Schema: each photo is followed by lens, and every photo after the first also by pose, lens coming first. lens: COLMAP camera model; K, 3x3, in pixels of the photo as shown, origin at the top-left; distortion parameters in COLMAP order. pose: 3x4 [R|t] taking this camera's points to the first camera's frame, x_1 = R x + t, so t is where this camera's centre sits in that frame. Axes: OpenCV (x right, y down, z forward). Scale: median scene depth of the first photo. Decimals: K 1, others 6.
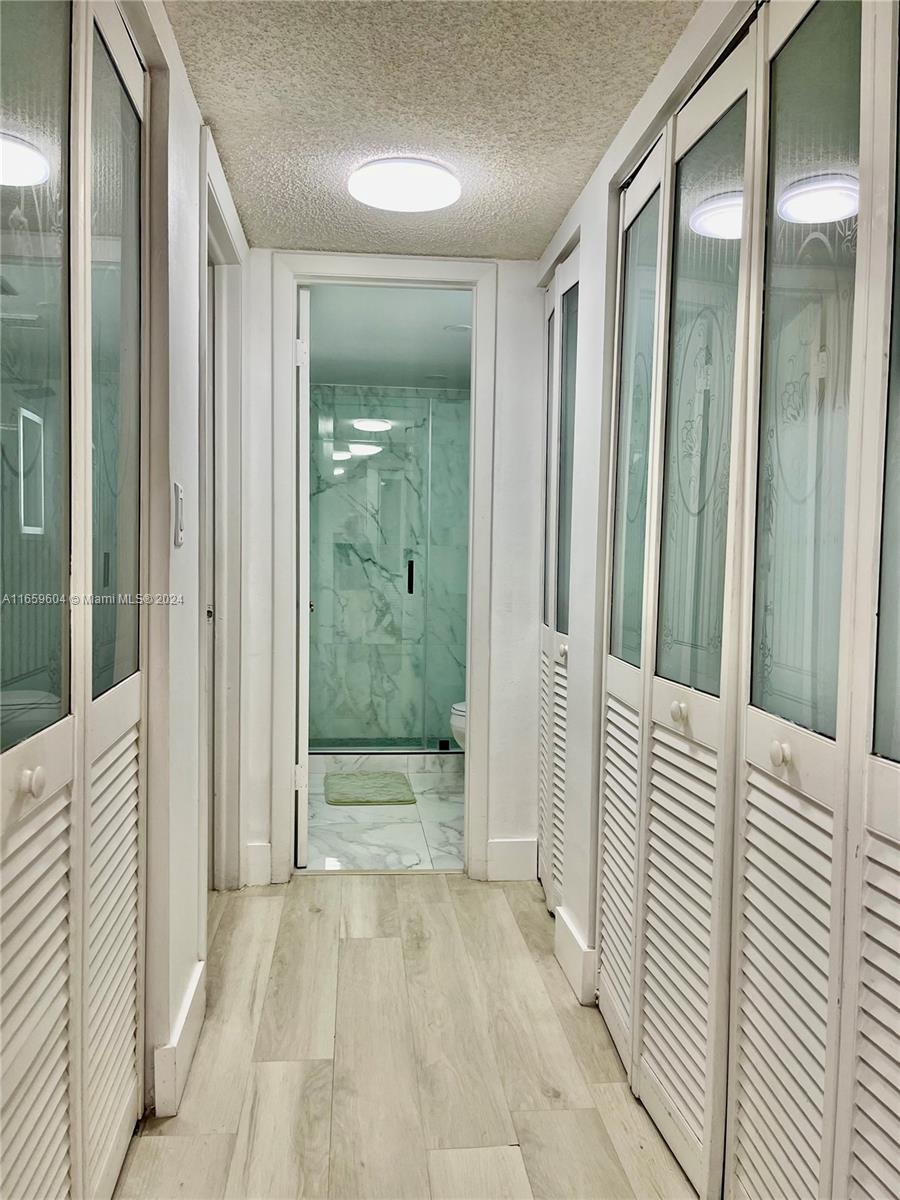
lens RADIAL K [[905.6, 0, 448.3], [0, 905.6, 597.2], [0, 0, 1]] dist [-0.002195, -0.001999]
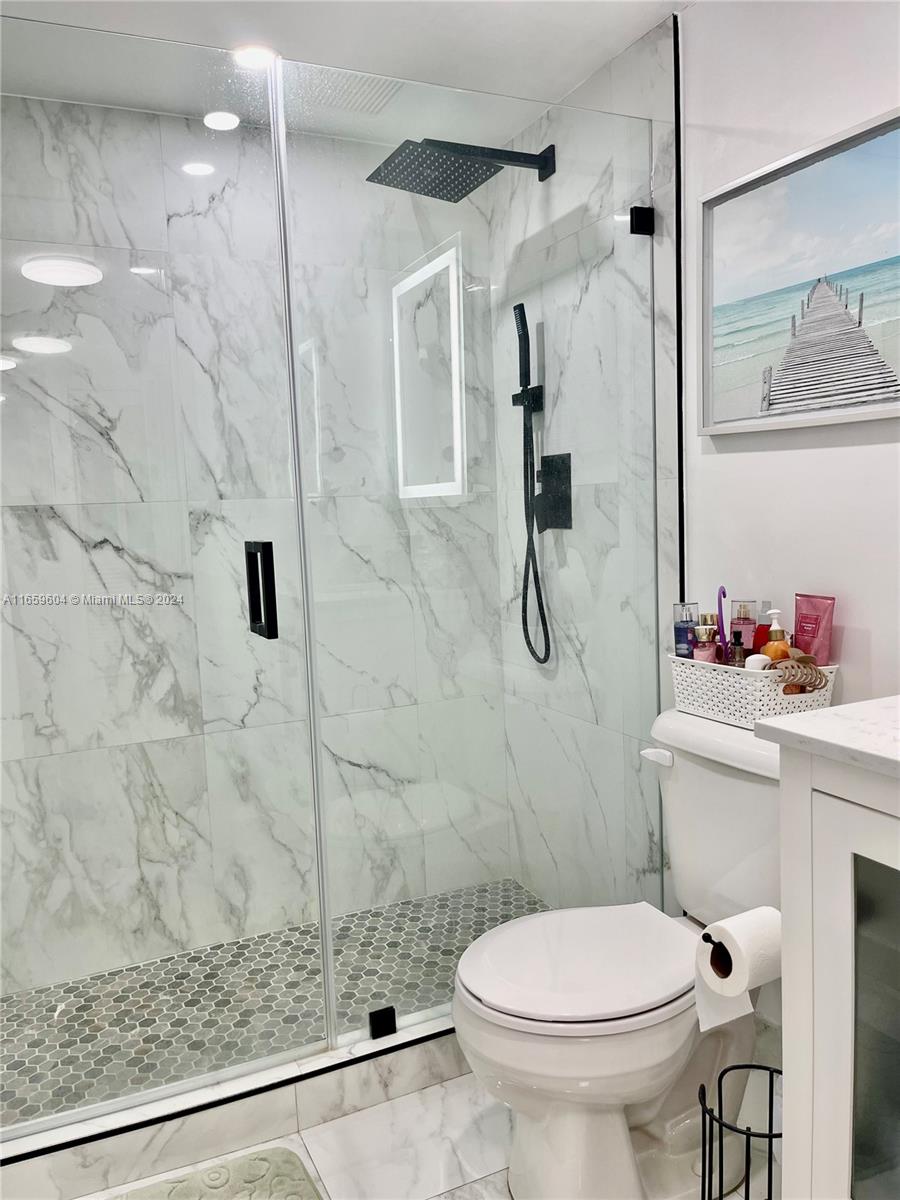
lens RADIAL K [[905.6, 0, 452.2], [0, 905.6, 599.1], [0, 0, 1]] dist [-0.002195, -0.001999]
pose [[0.942890, -0.088256, 0.321198, -0.072498], [0.073103, 0.995580, 0.058962, -0.028392], [-0.324982, -0.032114, 0.945175, 0.560517]]
